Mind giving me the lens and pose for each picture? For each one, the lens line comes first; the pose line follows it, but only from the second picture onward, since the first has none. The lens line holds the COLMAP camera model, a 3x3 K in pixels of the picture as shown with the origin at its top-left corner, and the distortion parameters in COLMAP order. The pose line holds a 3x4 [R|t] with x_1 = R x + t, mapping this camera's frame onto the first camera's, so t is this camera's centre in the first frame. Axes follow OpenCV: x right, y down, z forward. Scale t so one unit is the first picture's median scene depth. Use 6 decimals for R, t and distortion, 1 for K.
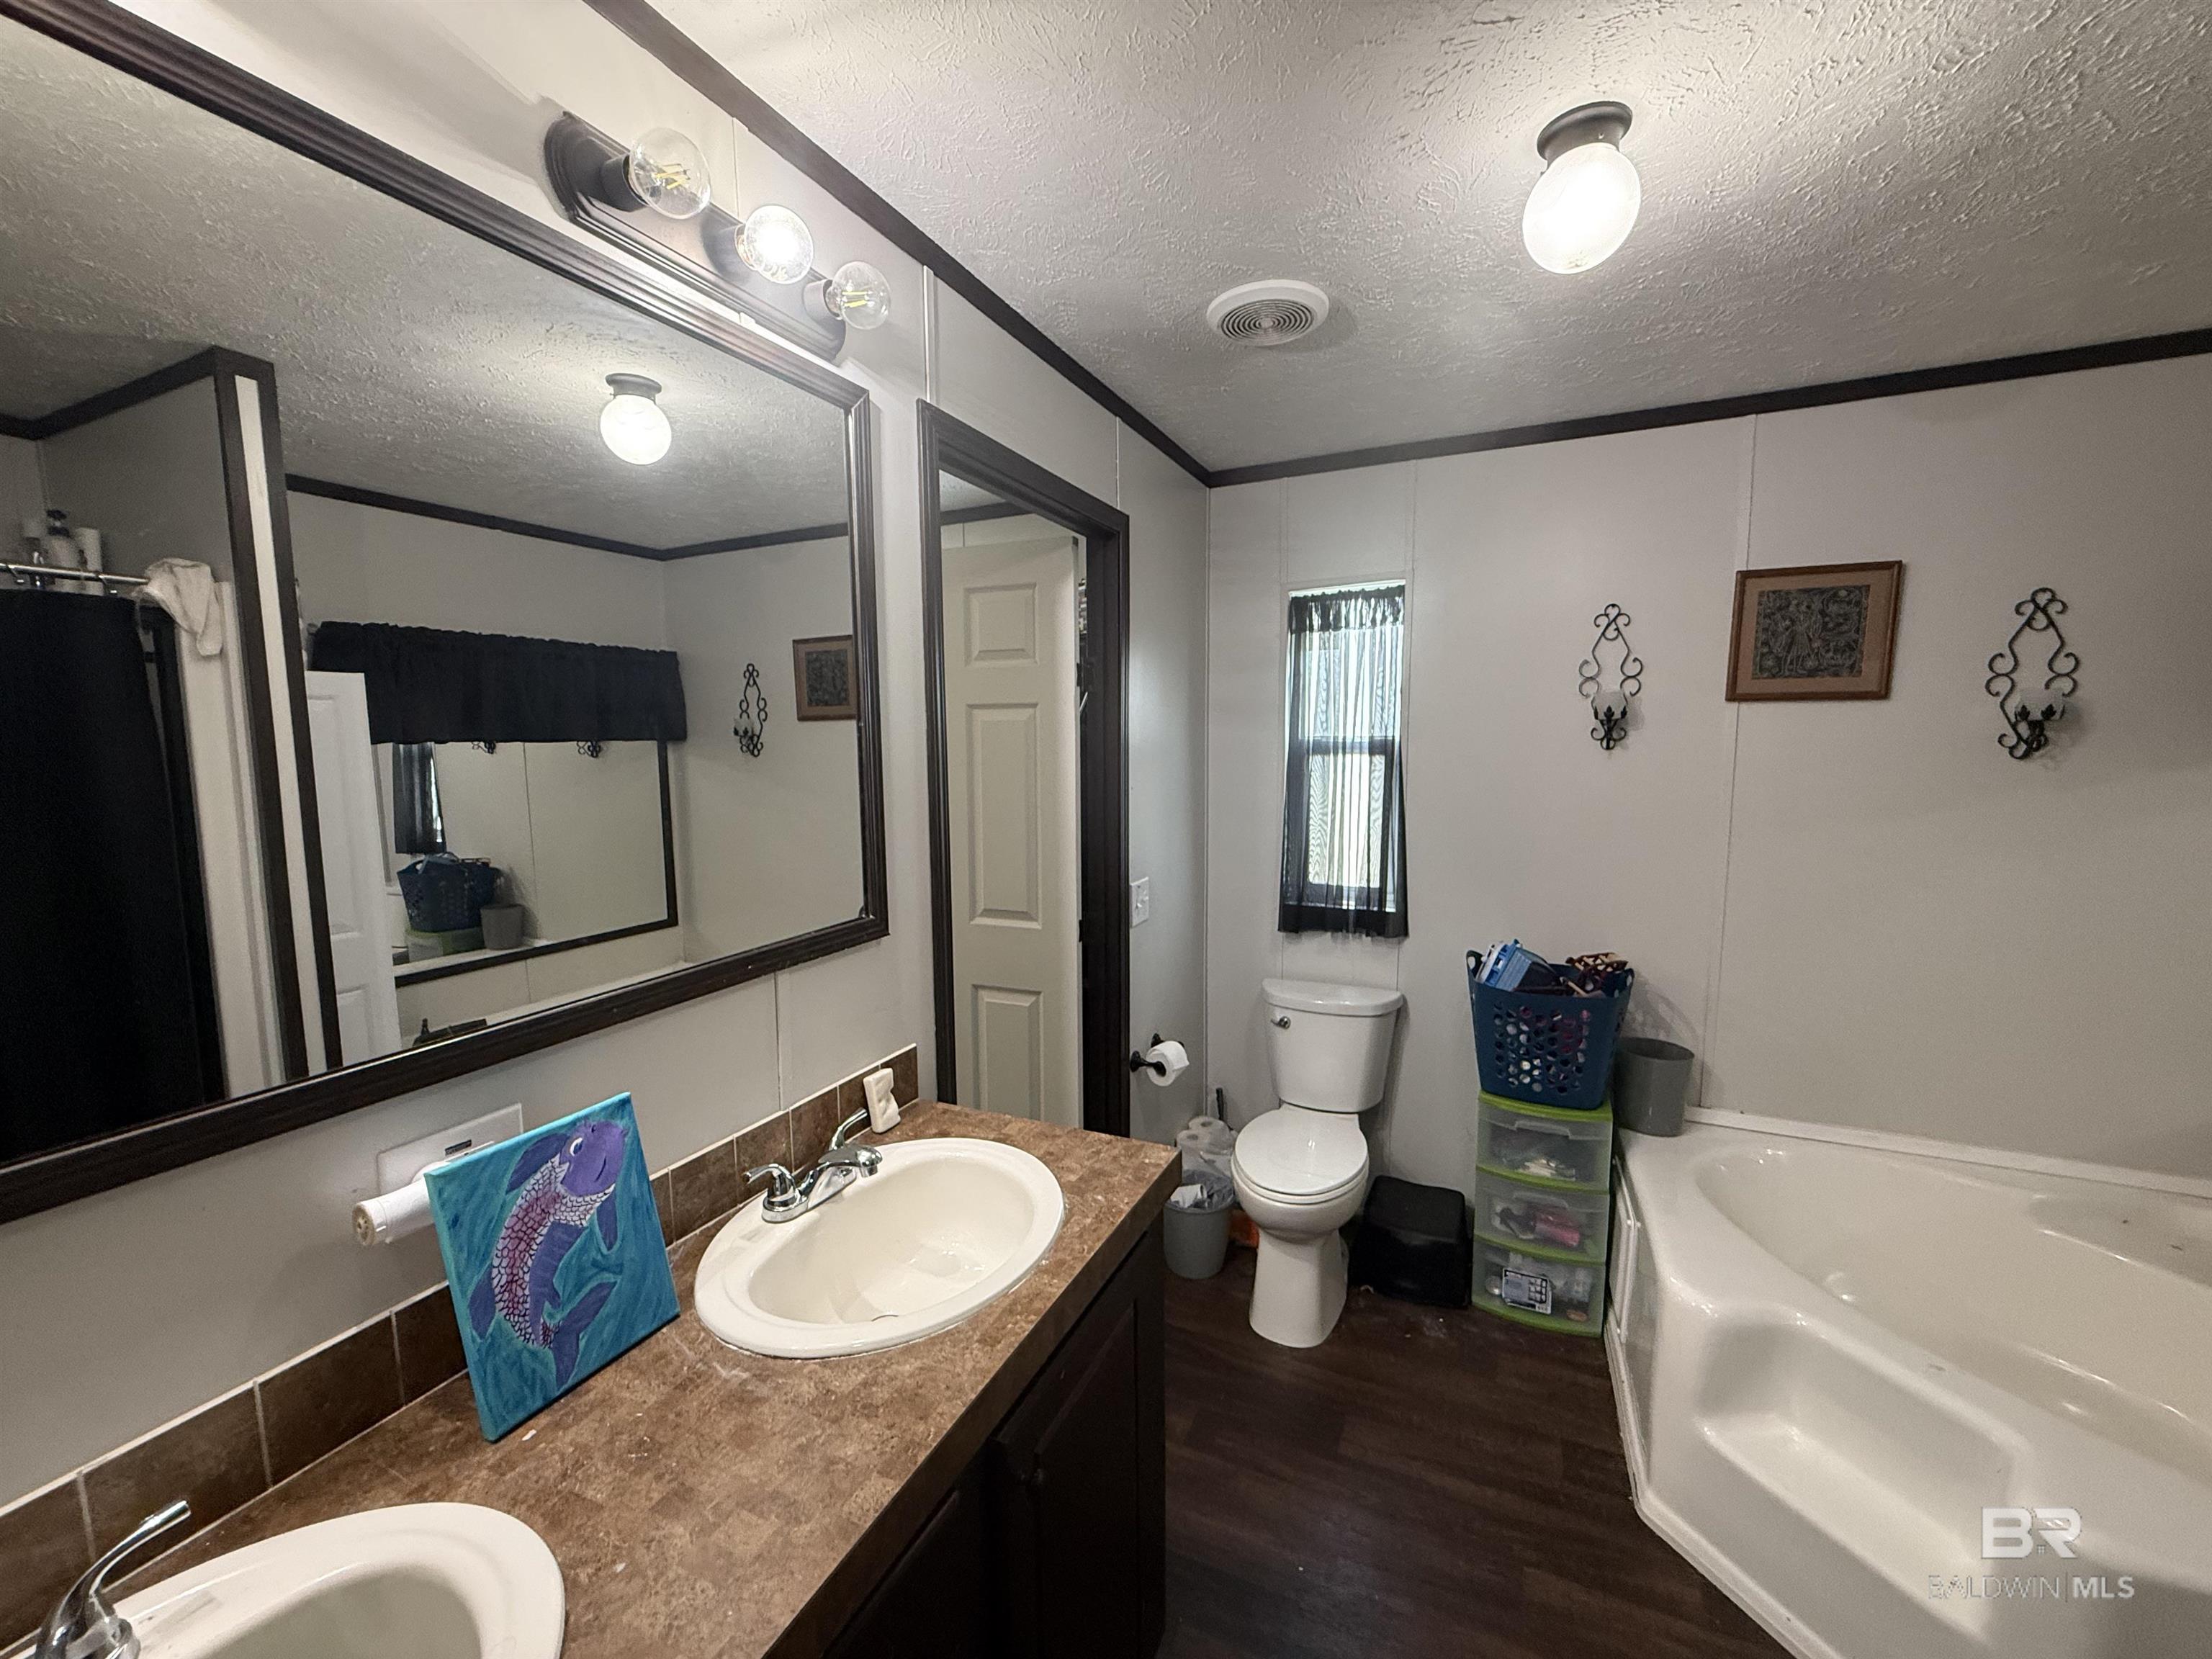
lens RADIAL K [[888.2, 0, 1108.3], [0, 888.2, 832.2], [0, 0, 1]] dist [0.001576, -0.000283]
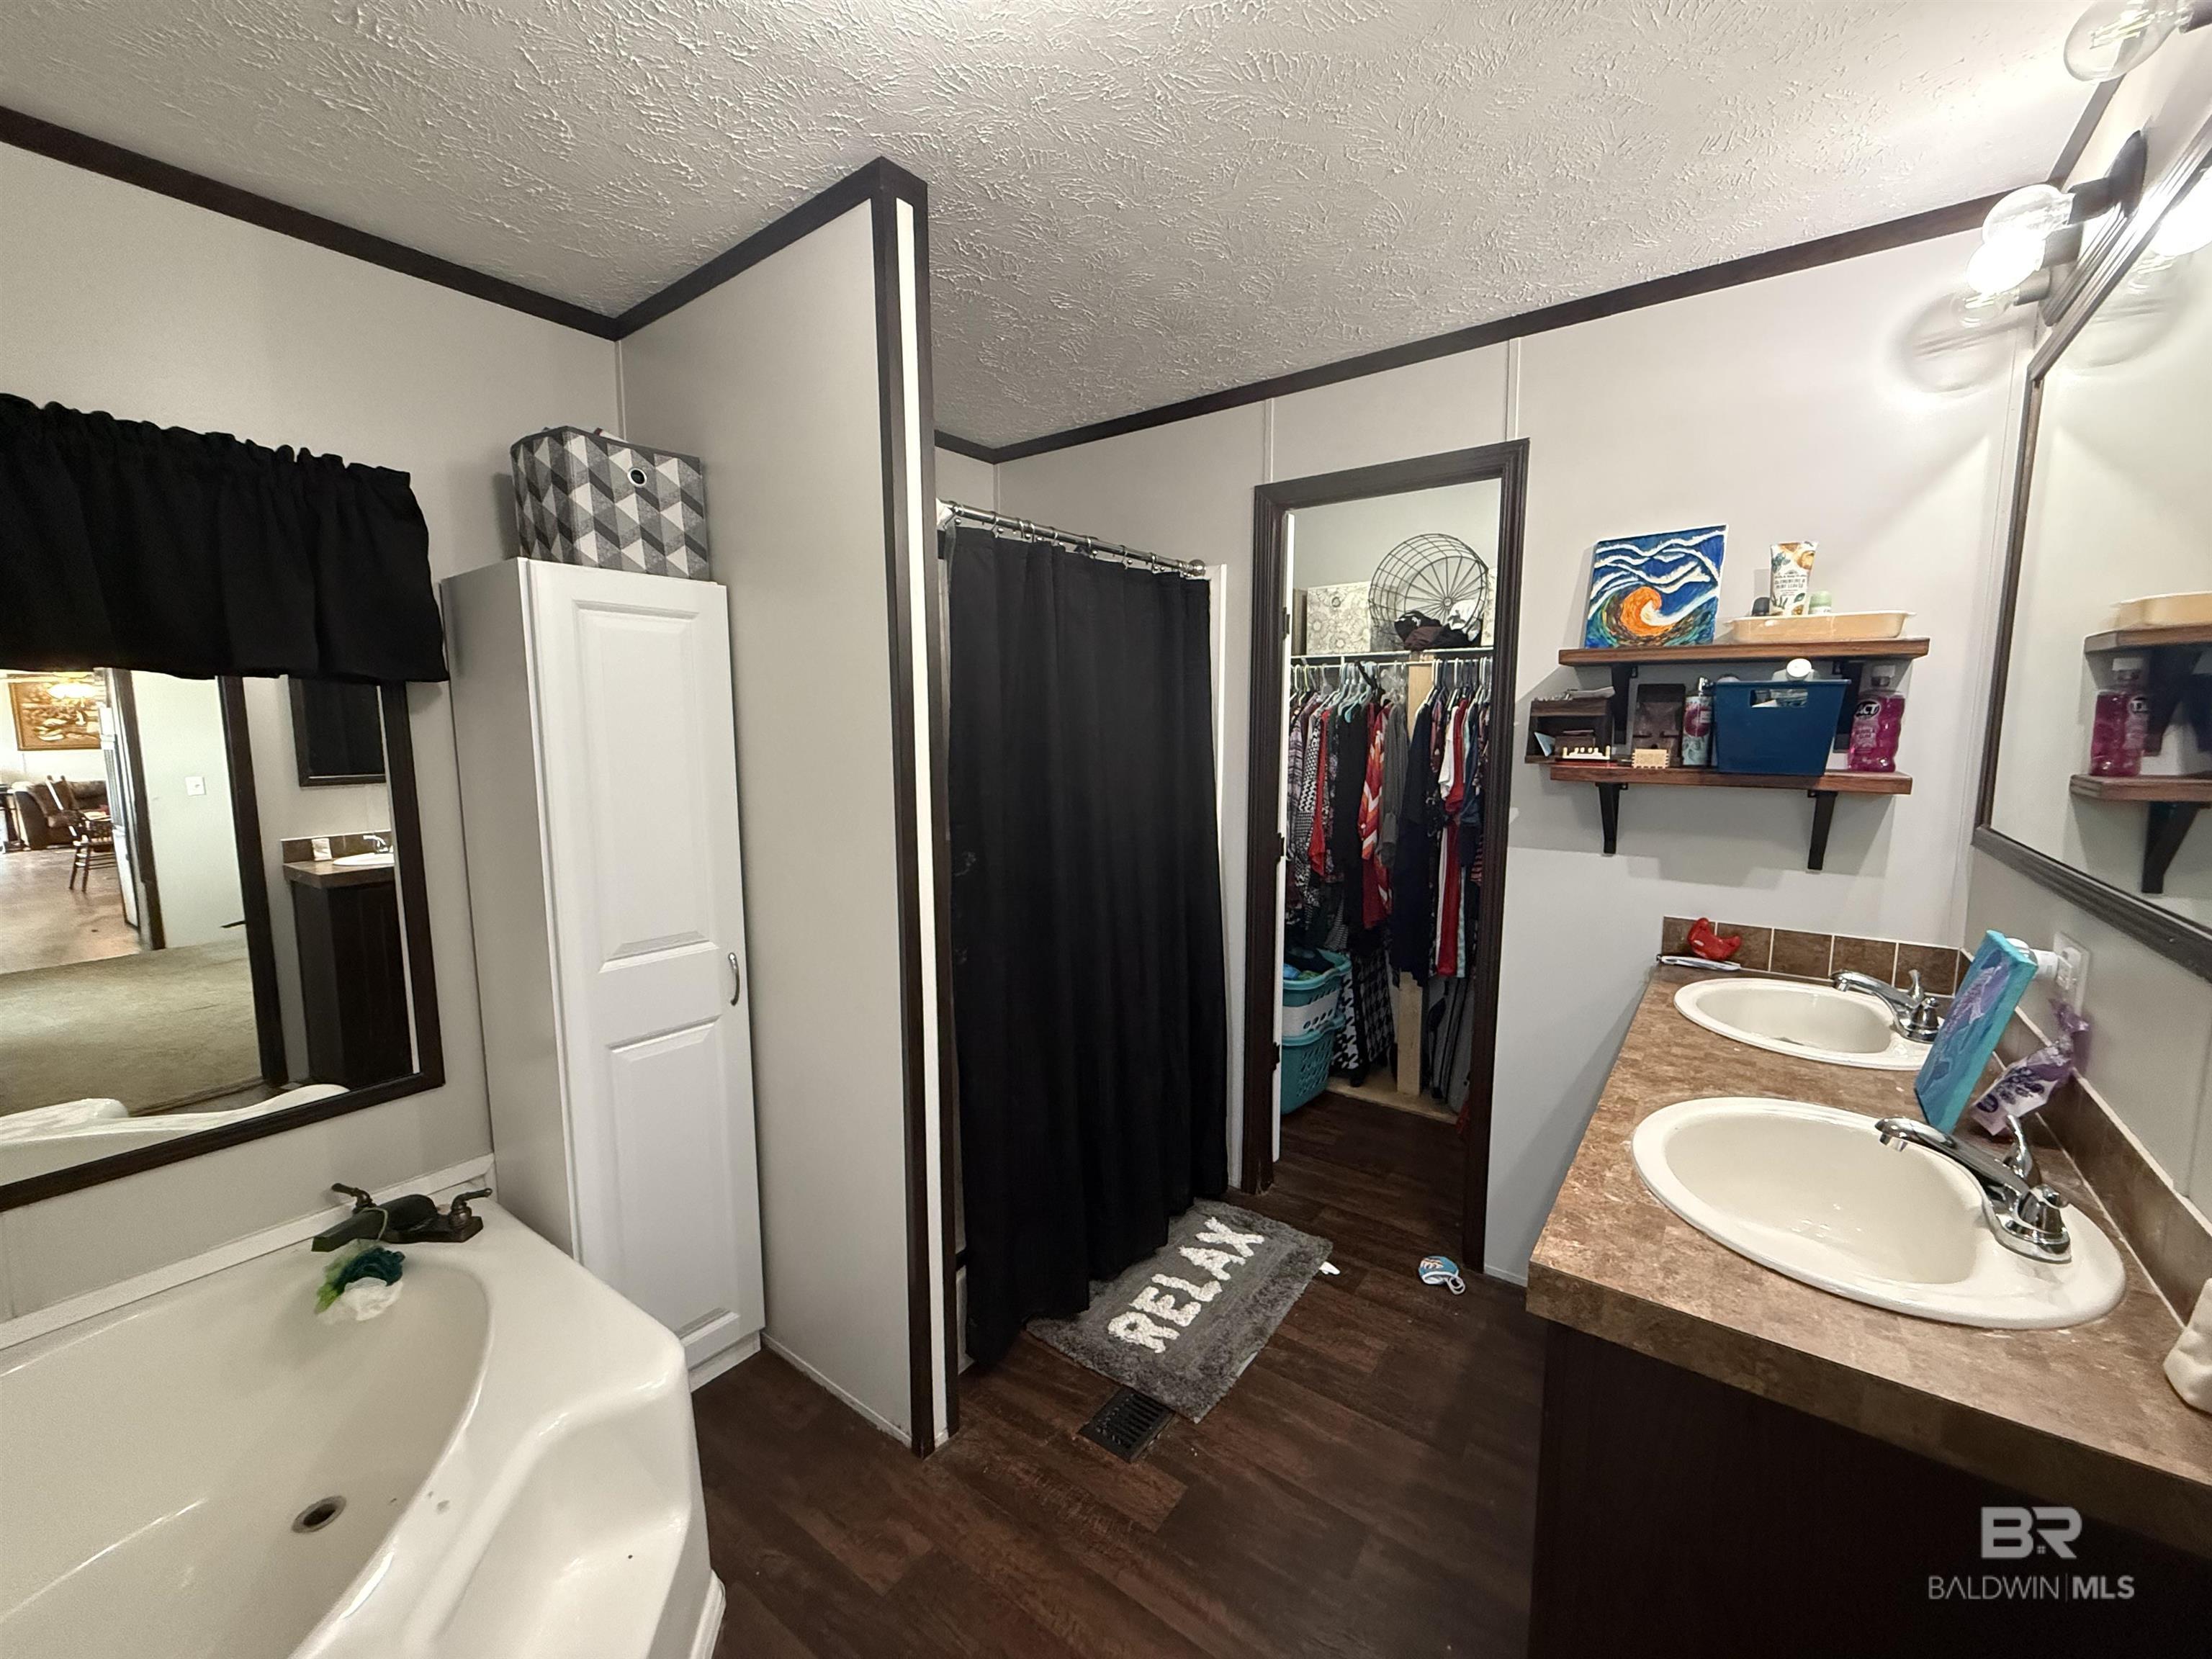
lens RADIAL K [[888.2, 0, 1108.3], [0, 888.2, 832.2], [0, 0, 1]] dist [0.001576, -0.000283]
pose [[-0.980466, -0.007615, 0.196543, 0.150223], [0.035818, 0.975629, 0.216484, -0.059213], [-0.193402, 0.219295, -0.956298, 0.934302]]
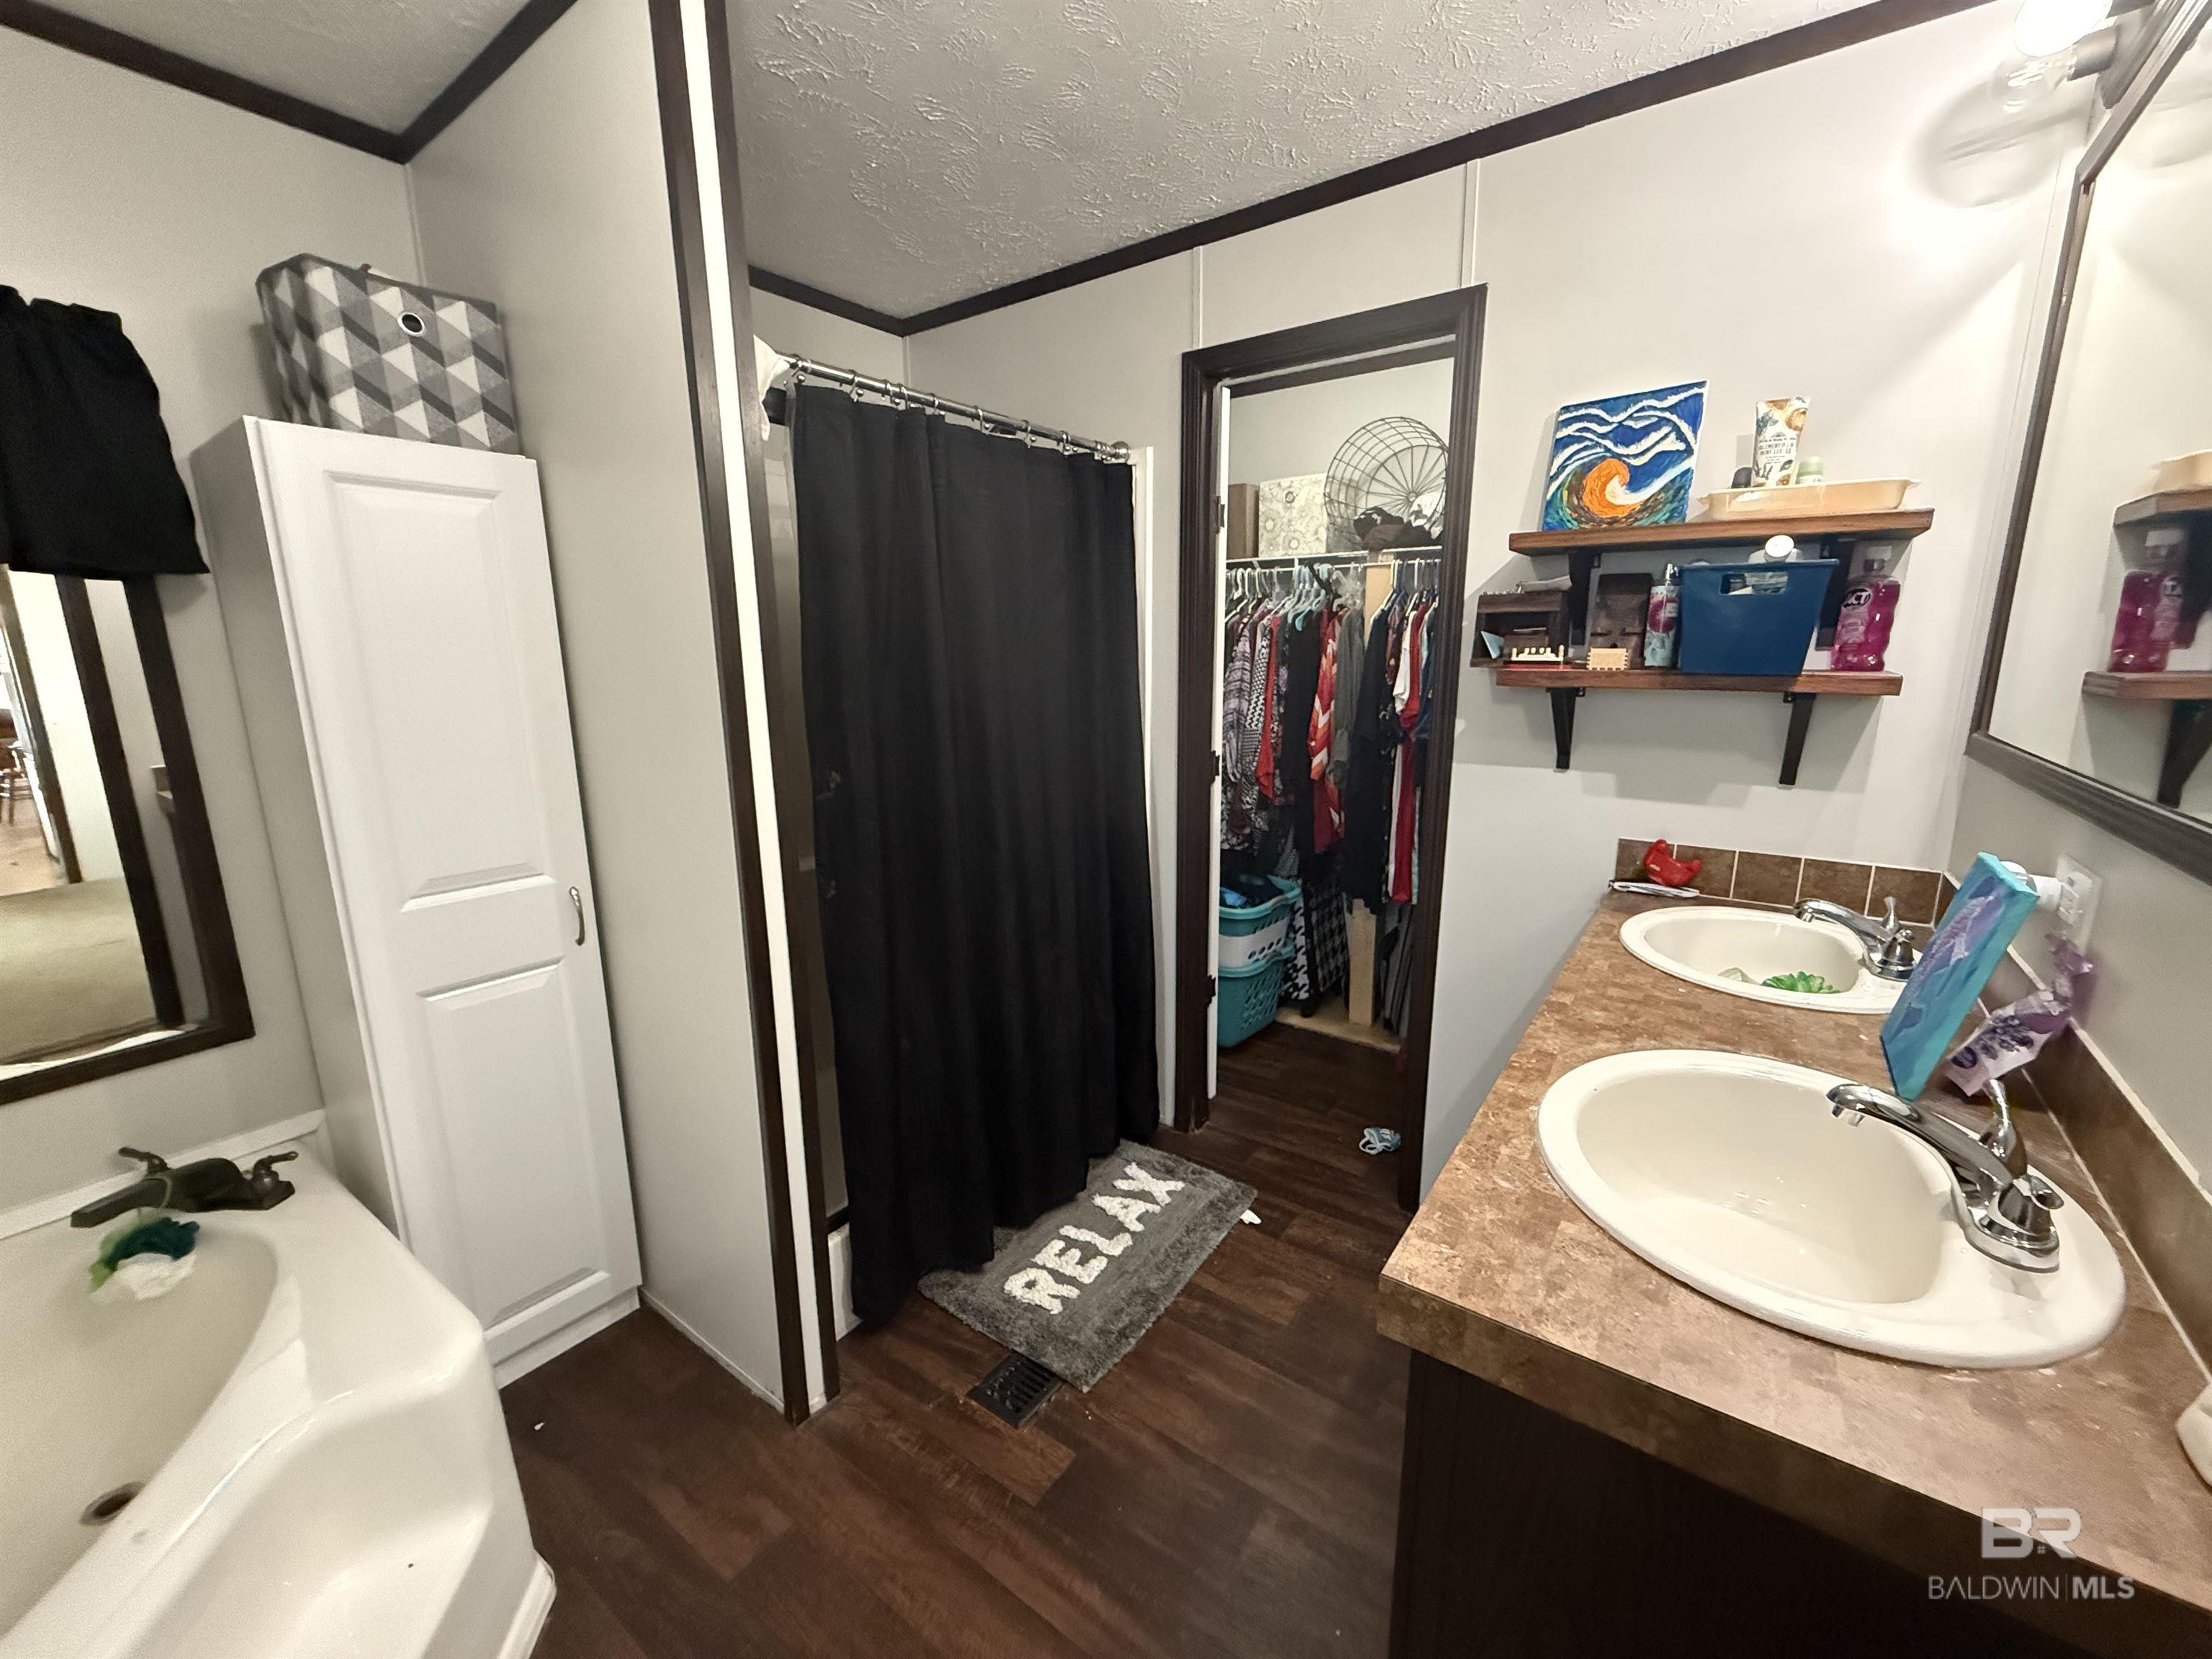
lens RADIAL K [[888.2, 0, 1108.3], [0, 888.2, 832.2], [0, 0, 1]] dist [0.001576, -0.000283]
pose [[-0.982229, -0.016632, 0.186950, 0.084322], [0.040473, 0.953863, 0.297500, -0.027911], [-0.183273, 0.299780, -0.936239, 0.831151]]
